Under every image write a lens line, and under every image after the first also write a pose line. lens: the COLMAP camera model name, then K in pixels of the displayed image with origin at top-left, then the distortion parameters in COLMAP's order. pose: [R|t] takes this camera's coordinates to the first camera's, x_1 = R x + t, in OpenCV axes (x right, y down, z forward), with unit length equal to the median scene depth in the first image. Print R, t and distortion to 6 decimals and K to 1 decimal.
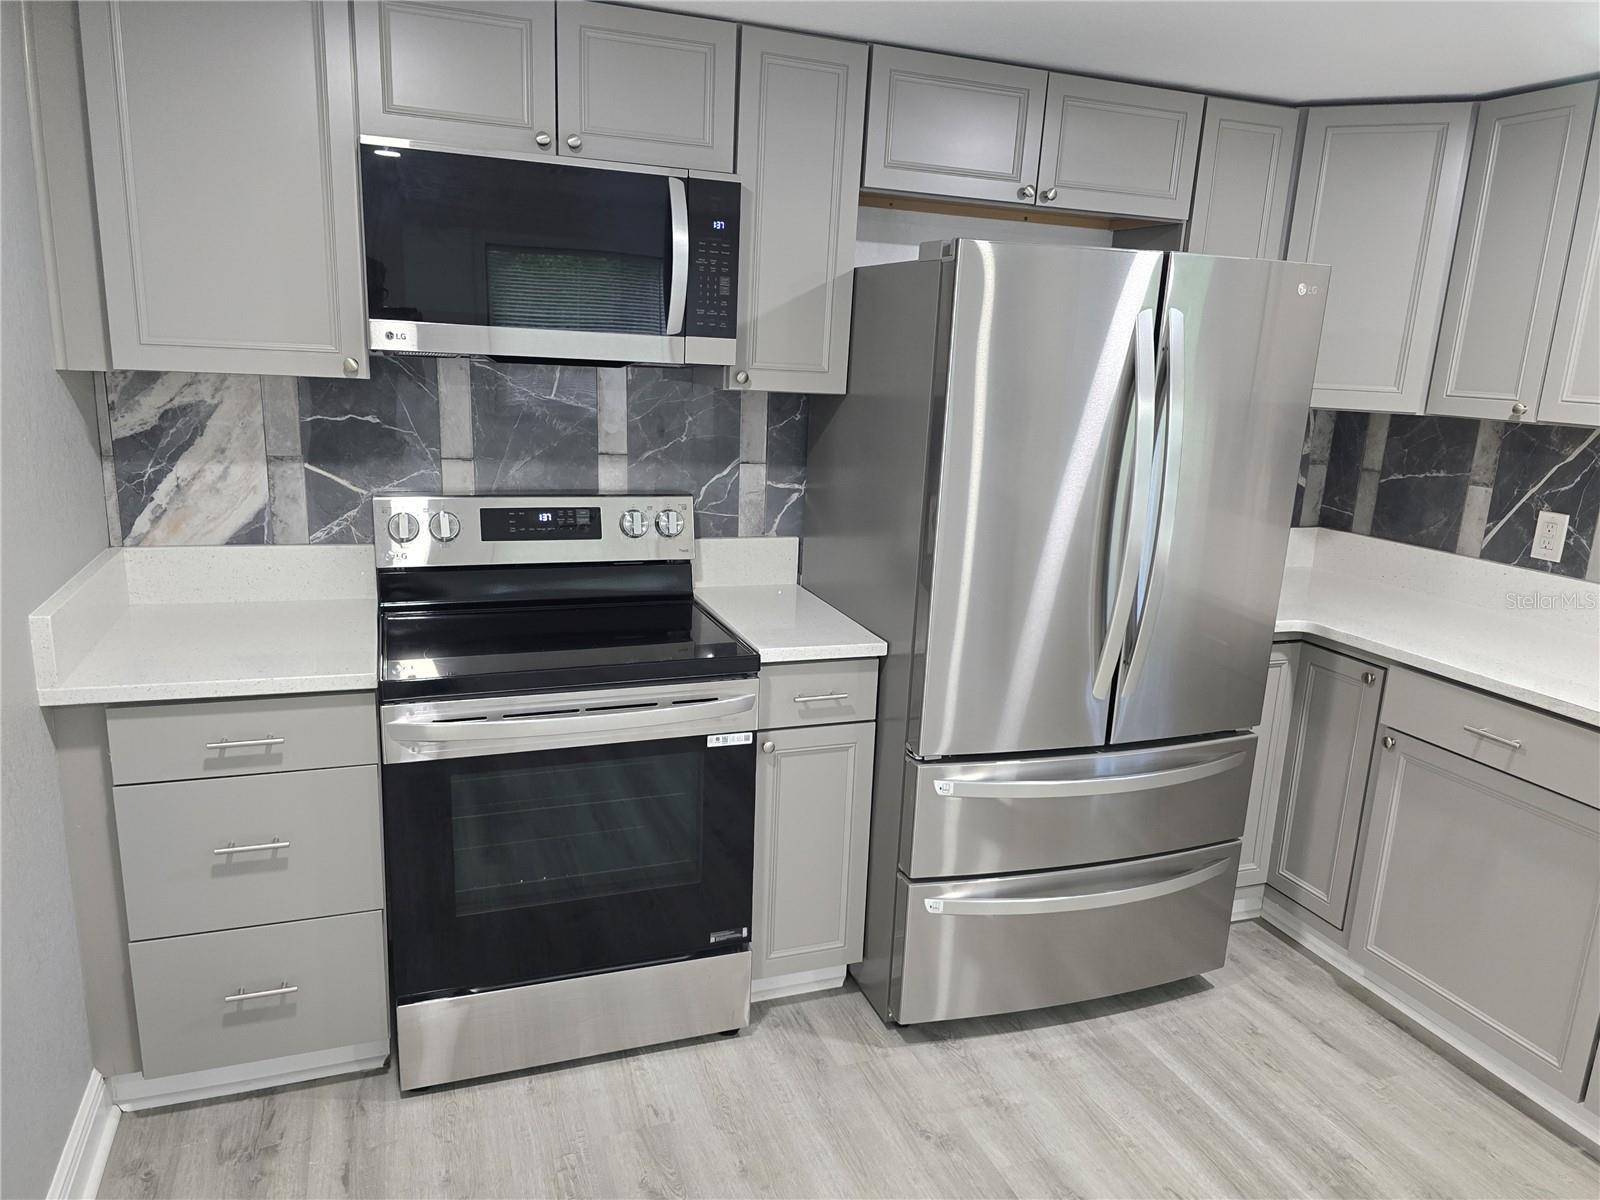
lens RADIAL K [[1108.0, 0, 800.0], [0, 1108.0, 600.0], [0, 0, 1]] dist [0.101621, -0.103319]
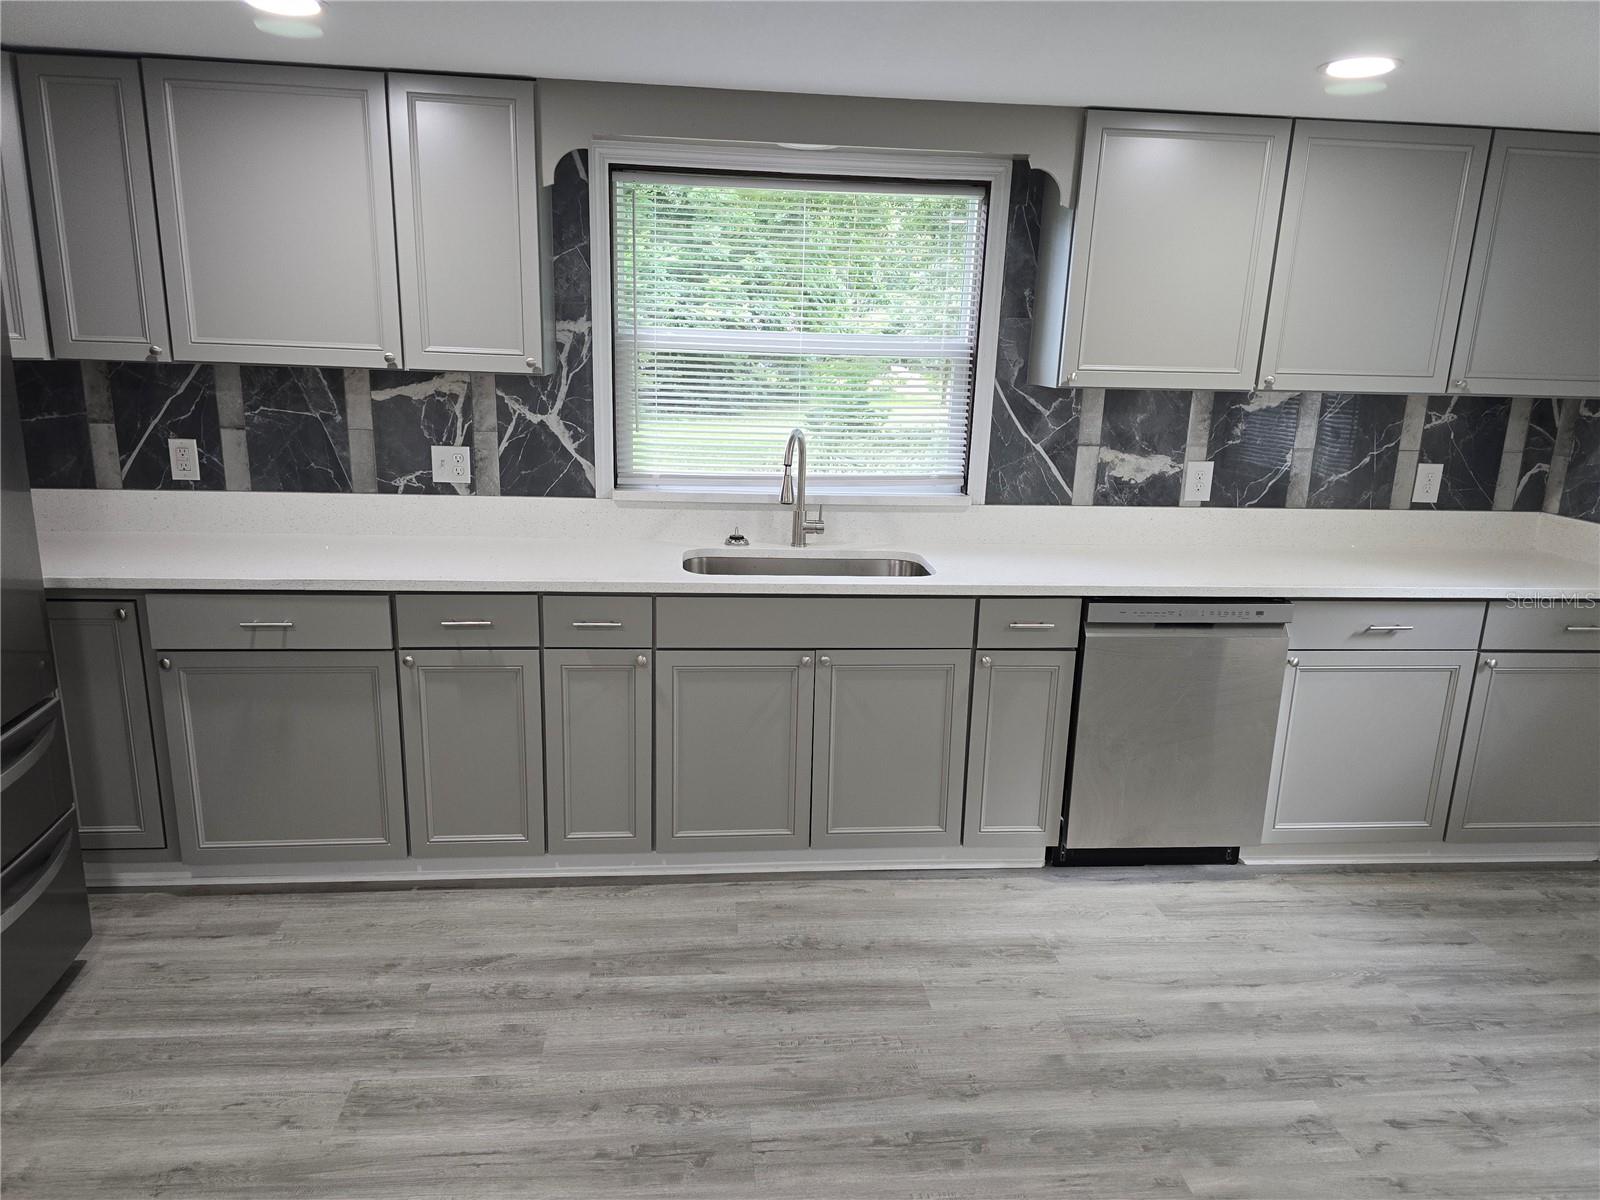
lens RADIAL K [[1108.0, 0, 800.0], [0, 1108.0, 600.0], [0, 0, 1]] dist [0.101621, -0.103319]
pose [[0.248369, -0.256231, 0.934162, -0.330209], [0.196997, 0.957588, 0.210280, -0.041504], [-0.948422, 0.131800, 0.288312, 0.098119]]
